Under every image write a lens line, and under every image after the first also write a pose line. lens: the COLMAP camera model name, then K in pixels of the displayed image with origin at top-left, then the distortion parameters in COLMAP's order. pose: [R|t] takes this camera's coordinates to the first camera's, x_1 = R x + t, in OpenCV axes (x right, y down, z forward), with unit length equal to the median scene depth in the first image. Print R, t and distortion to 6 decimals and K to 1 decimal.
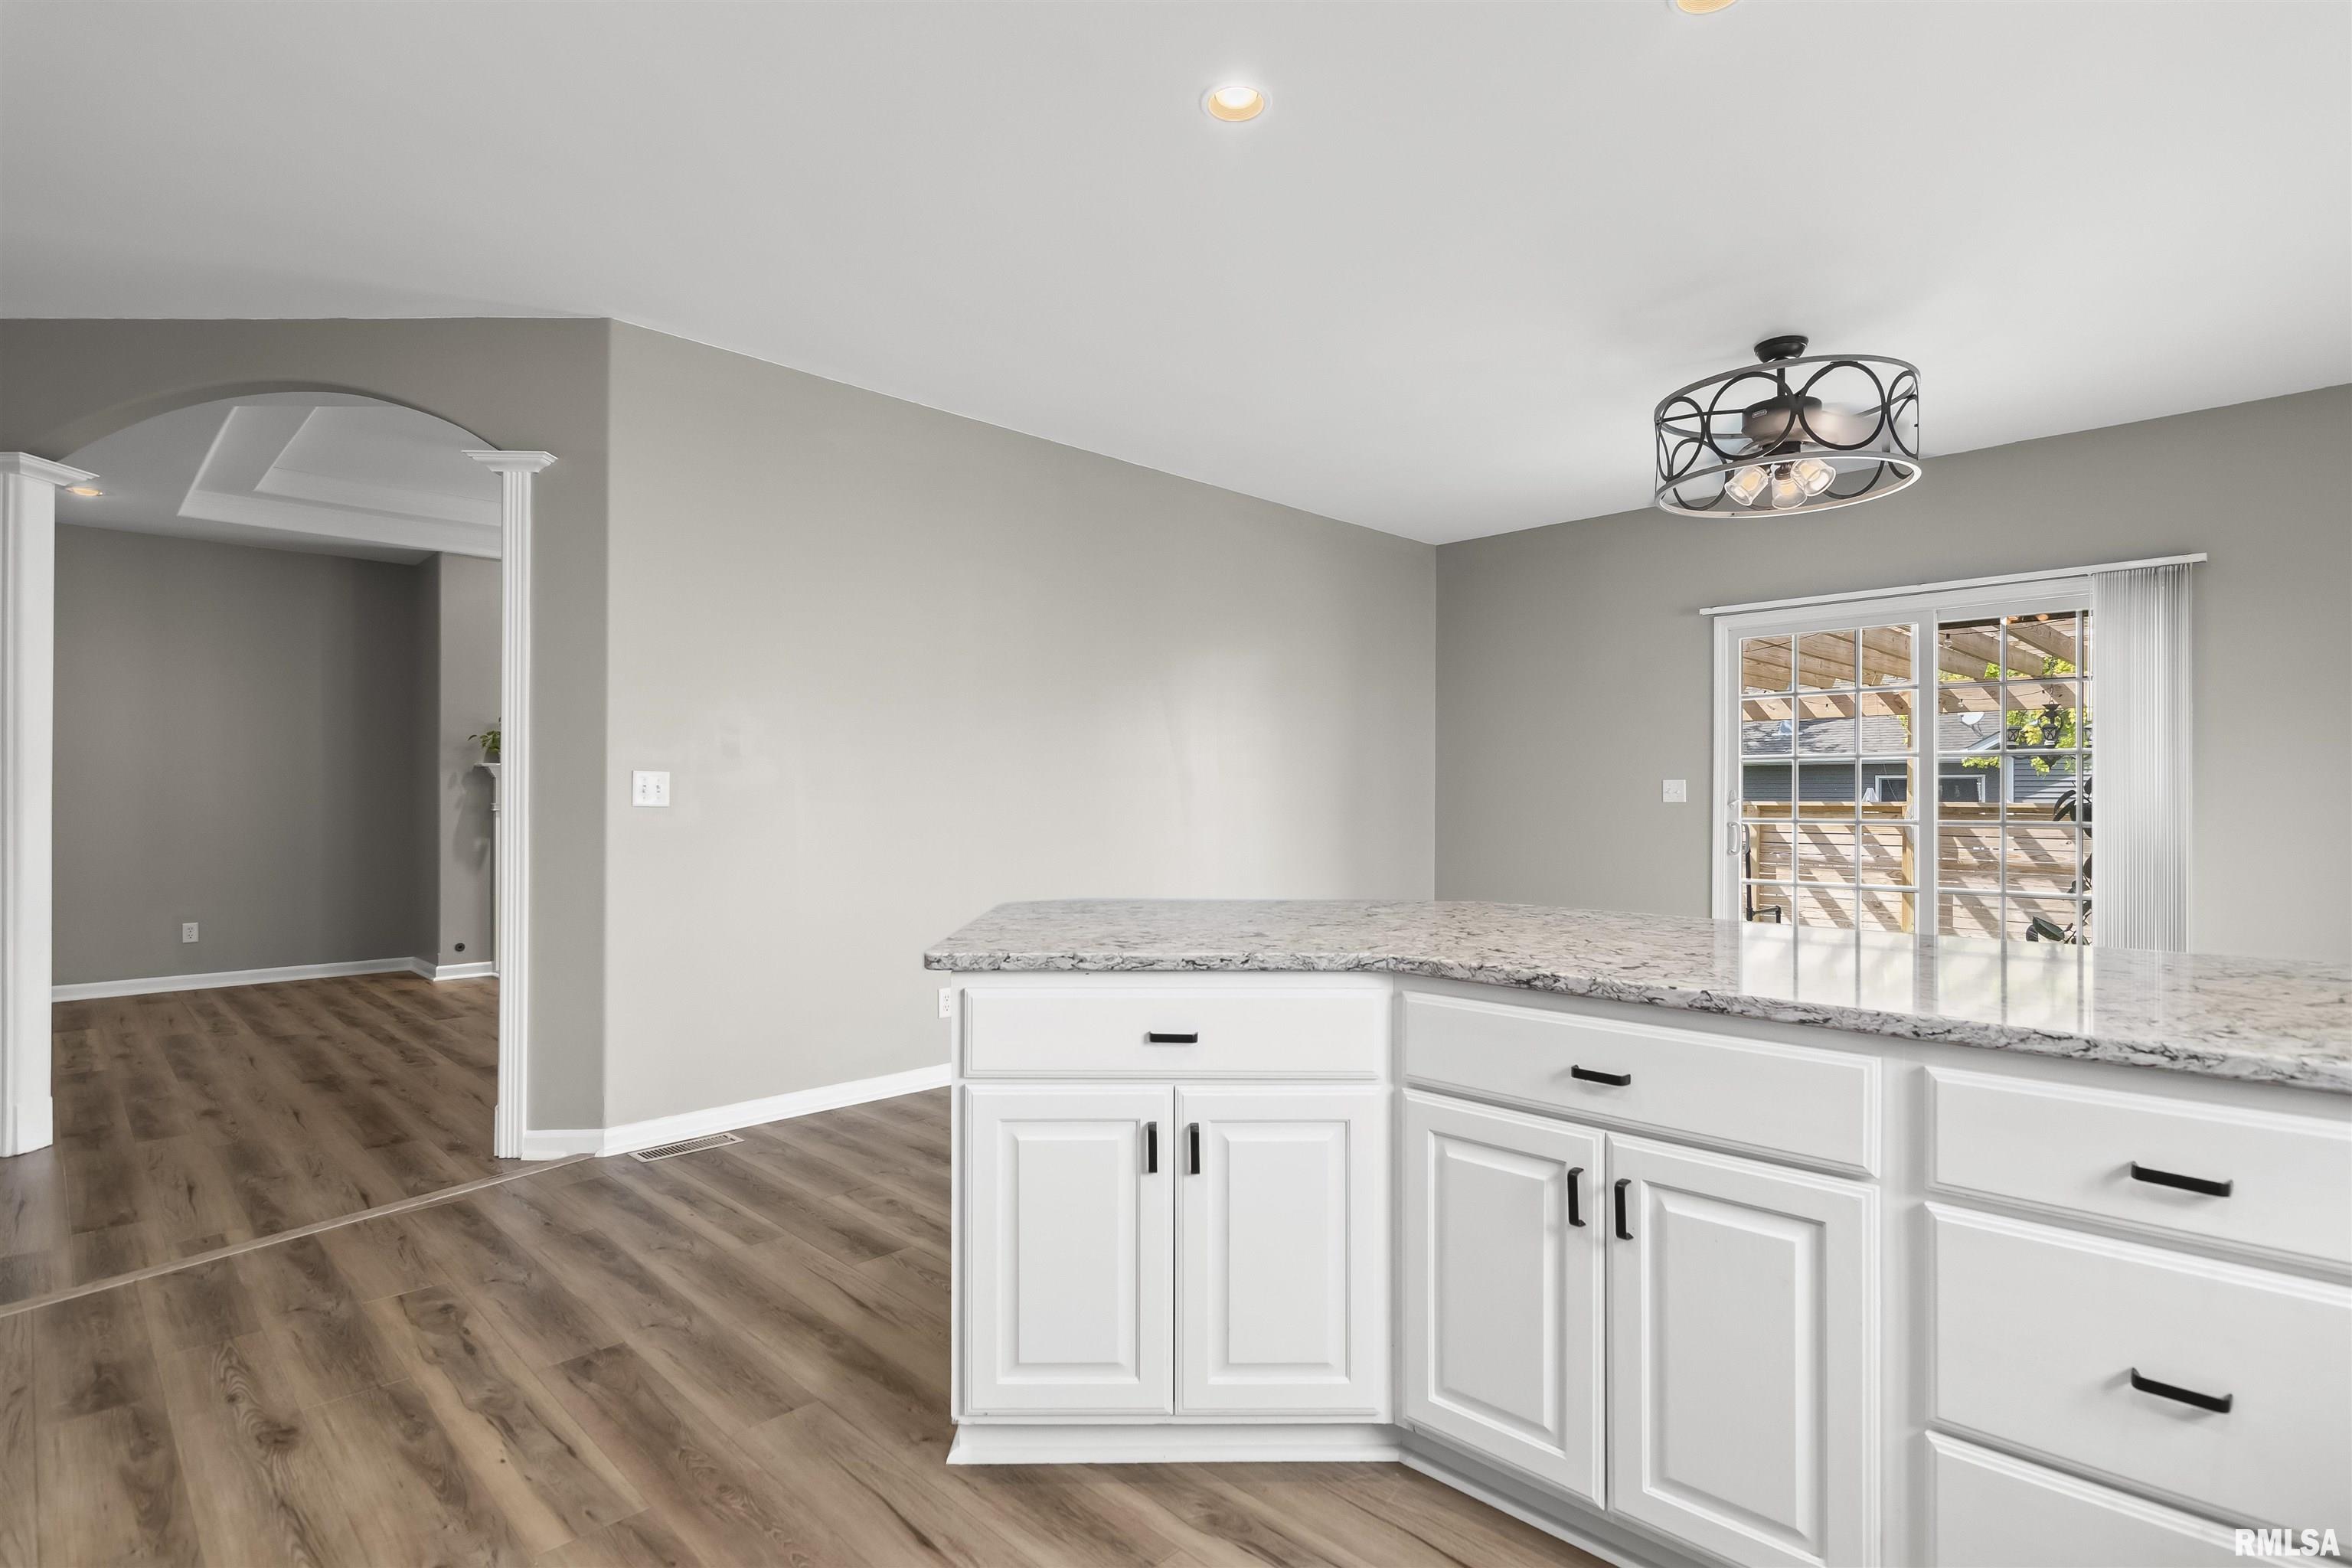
lens RADIAL K [[1155.9, 0, 1176.0], [0, 1155.9, 784.0], [0, 0, 1]] dist [0.005788, -0.007494]
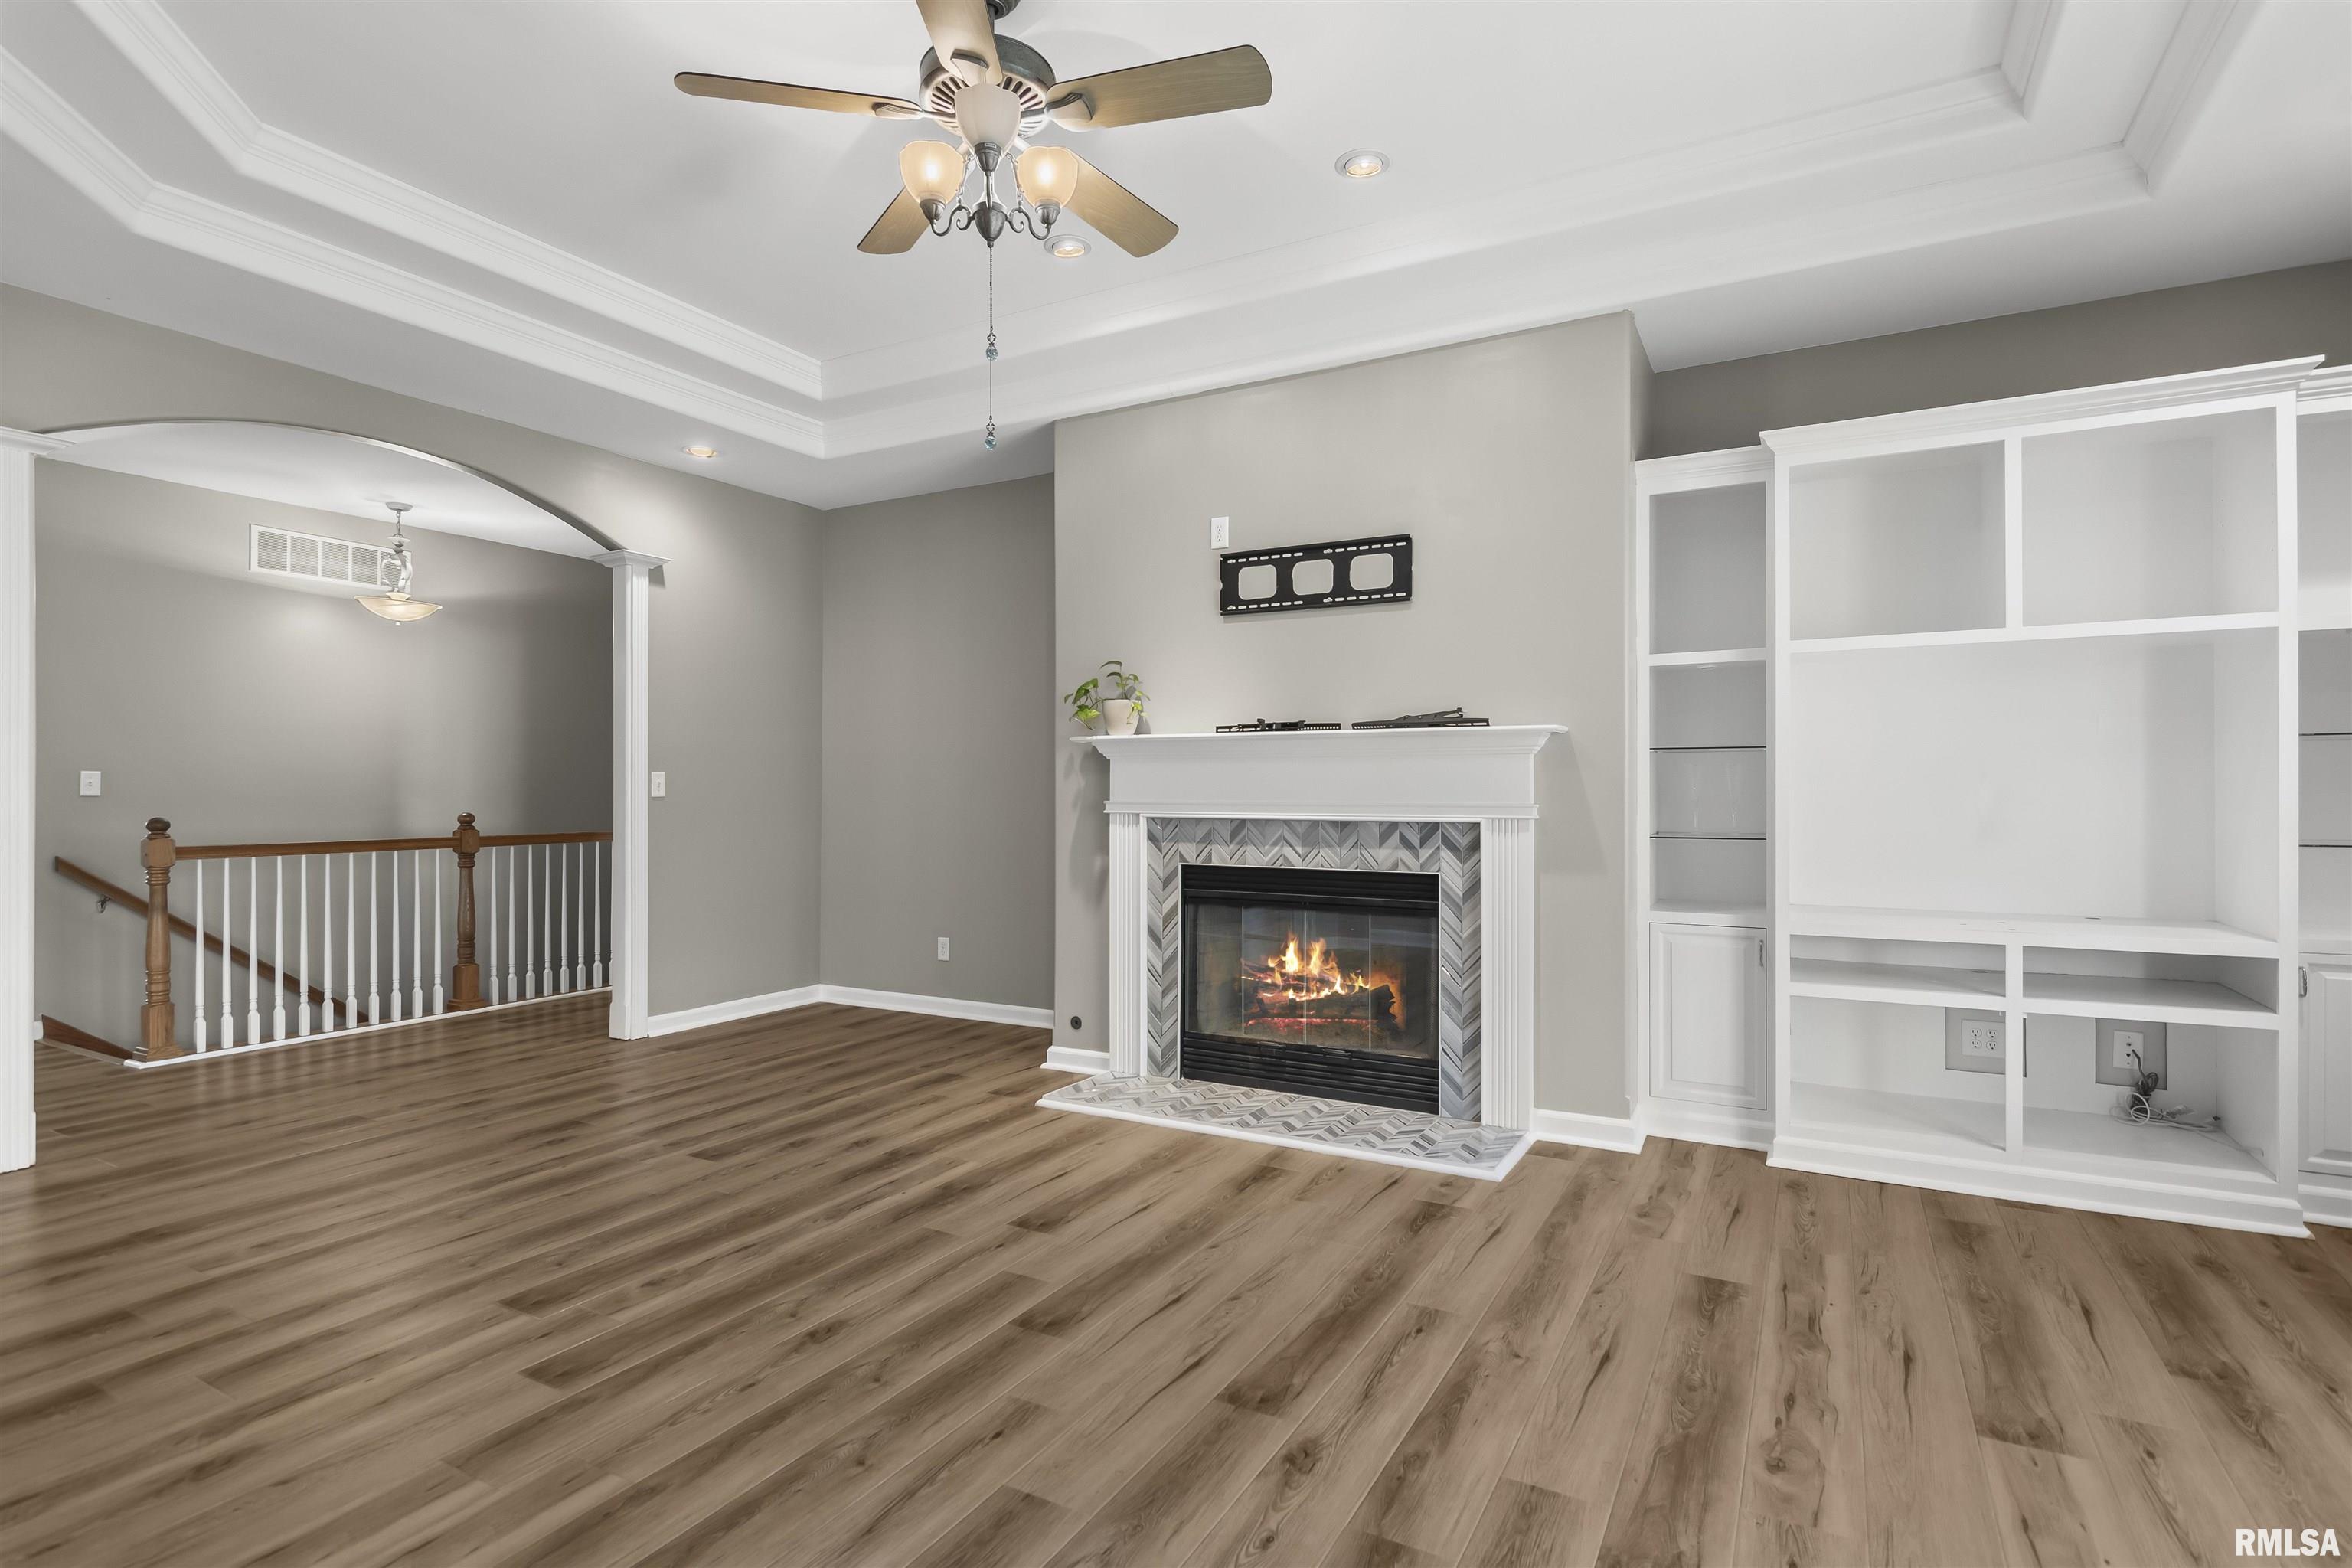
lens RADIAL K [[1155.9, 0, 1176.0], [0, 1155.9, 784.0], [0, 0, 1]] dist [0.005788, -0.007494]
pose [[0.275547, -0.004369, -0.961278, 0.016527], [0.008778, 0.999959, -0.002029, 0.009264], [0.961248, -0.007879, 0.275574, 0.877706]]
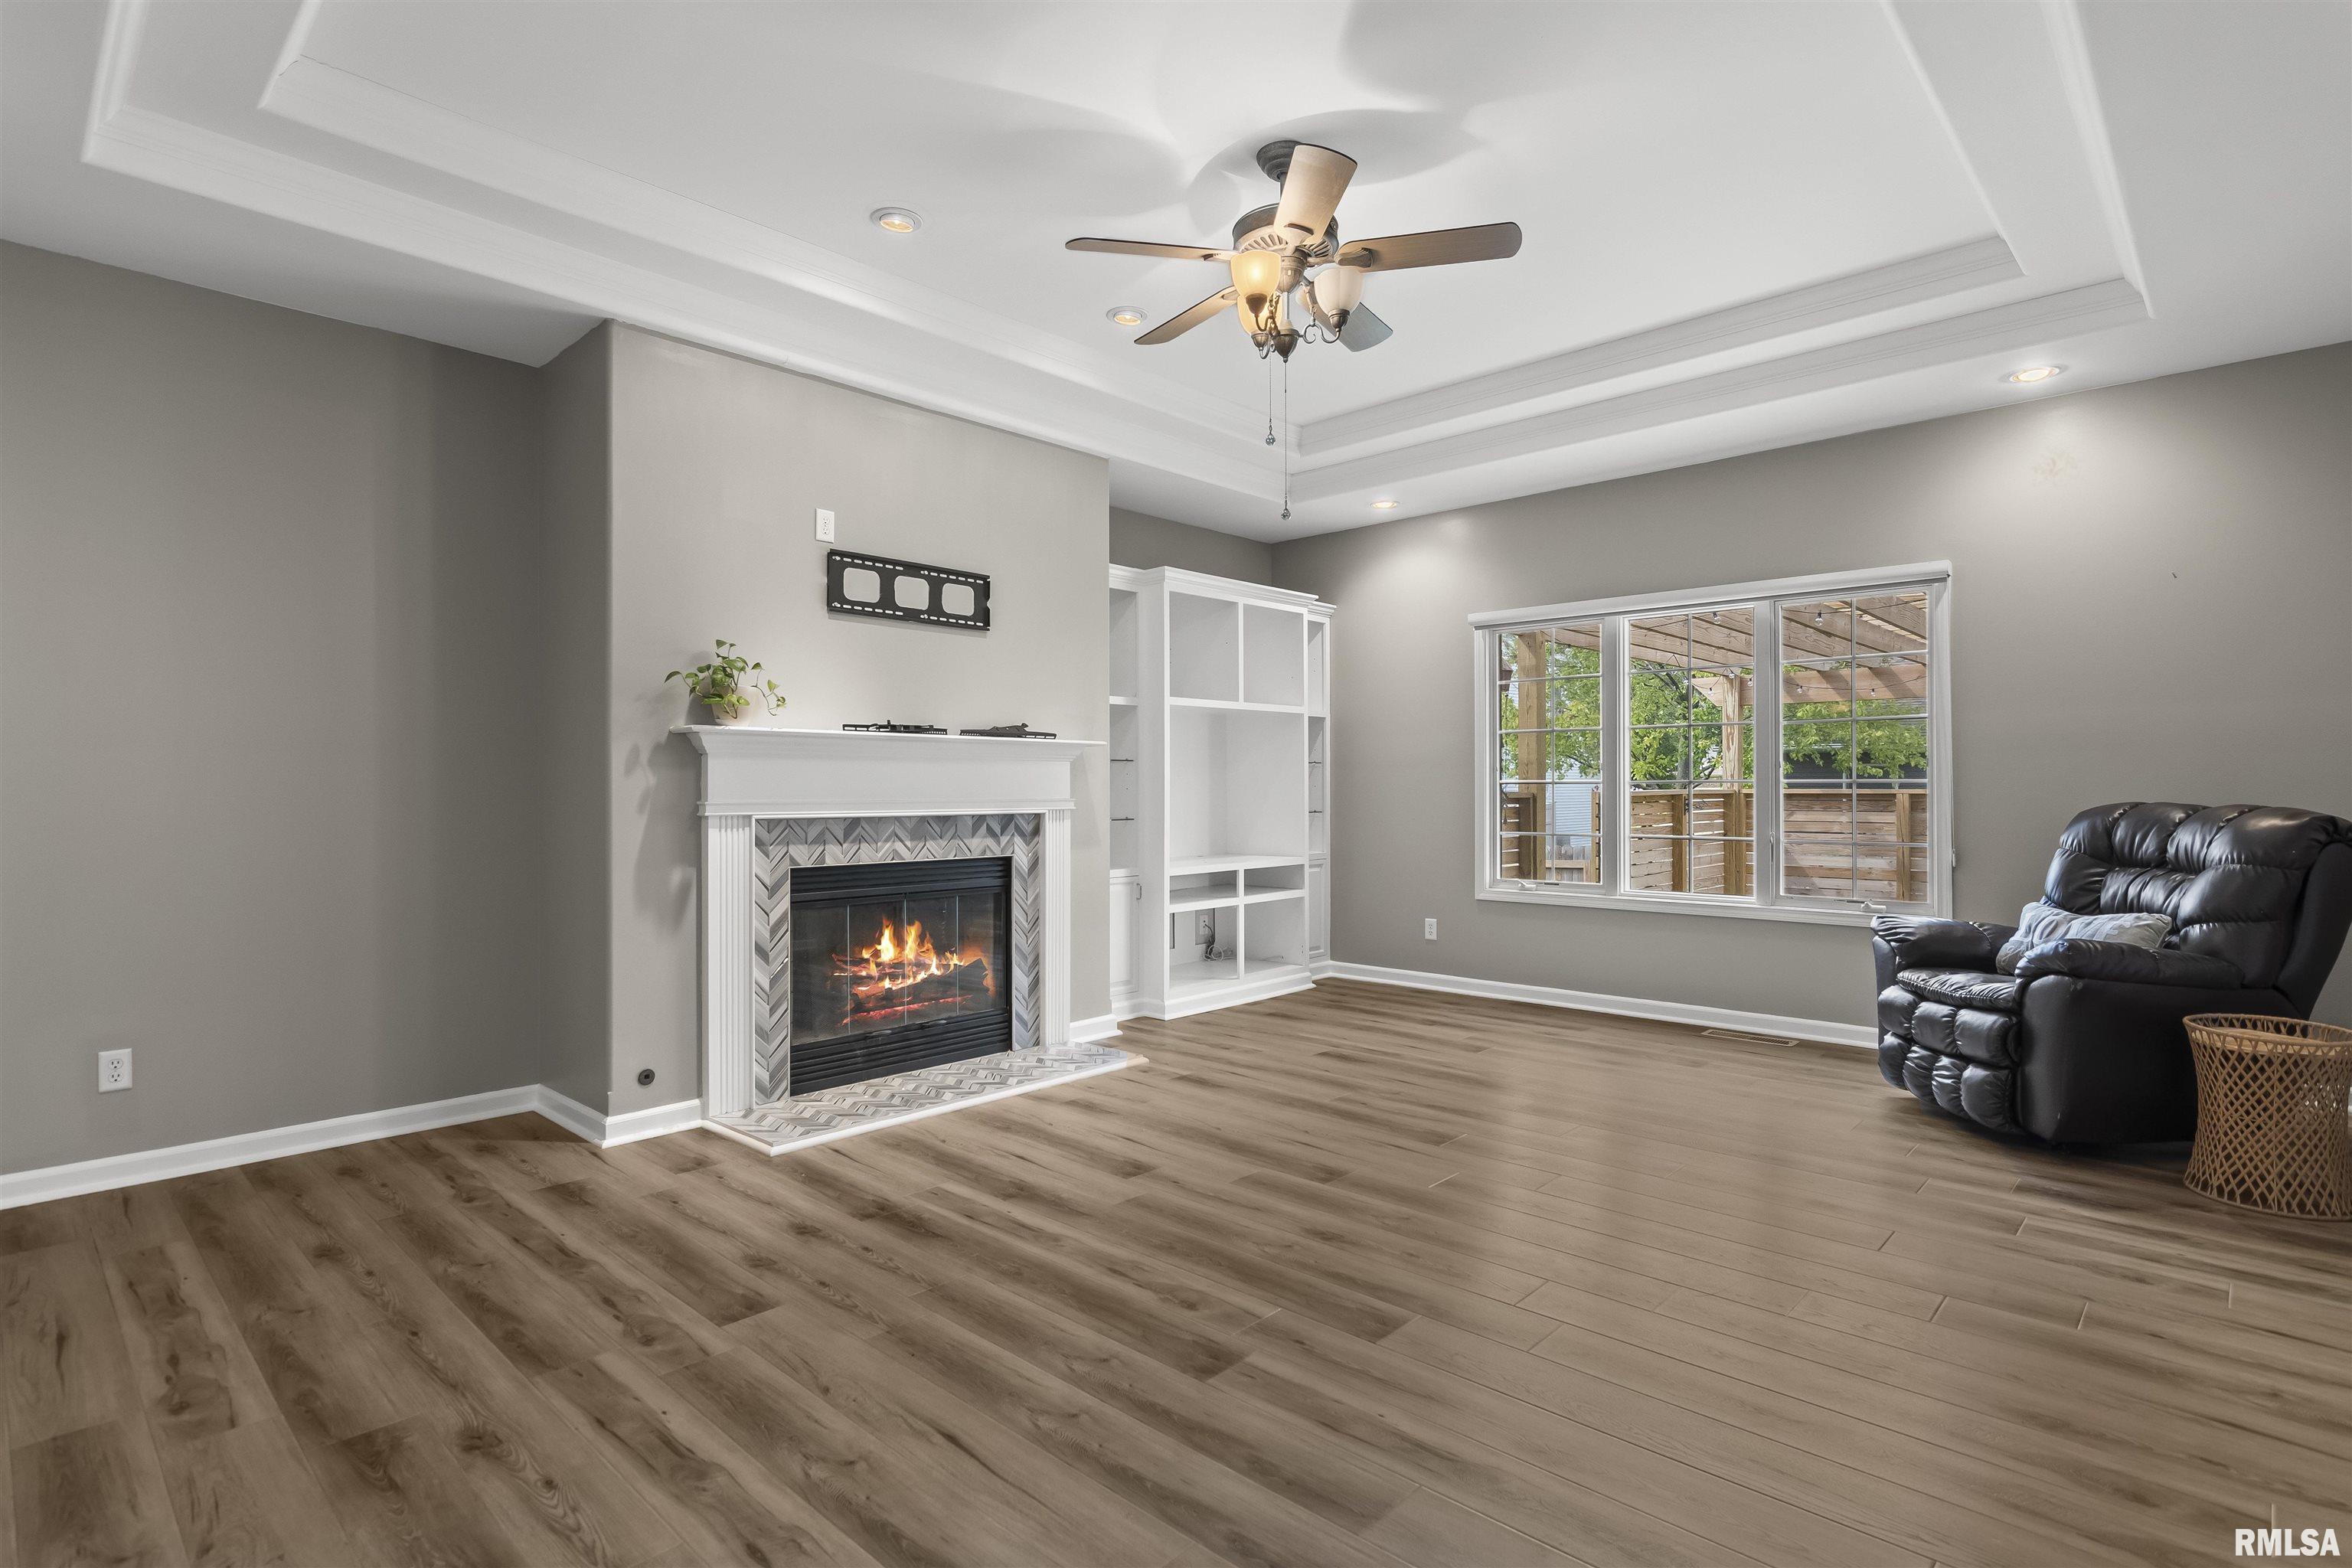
lens RADIAL K [[1155.9, 0, 1176.0], [0, 1155.9, 784.0], [0, 0, 1]] dist [0.005788, -0.007494]
pose [[0.999388, -0.002312, 0.034892, -0.398459], [0.002100, 0.999979, 0.006105, 0.005667], [-0.034905, -0.006028, 0.999372, 0.470204]]
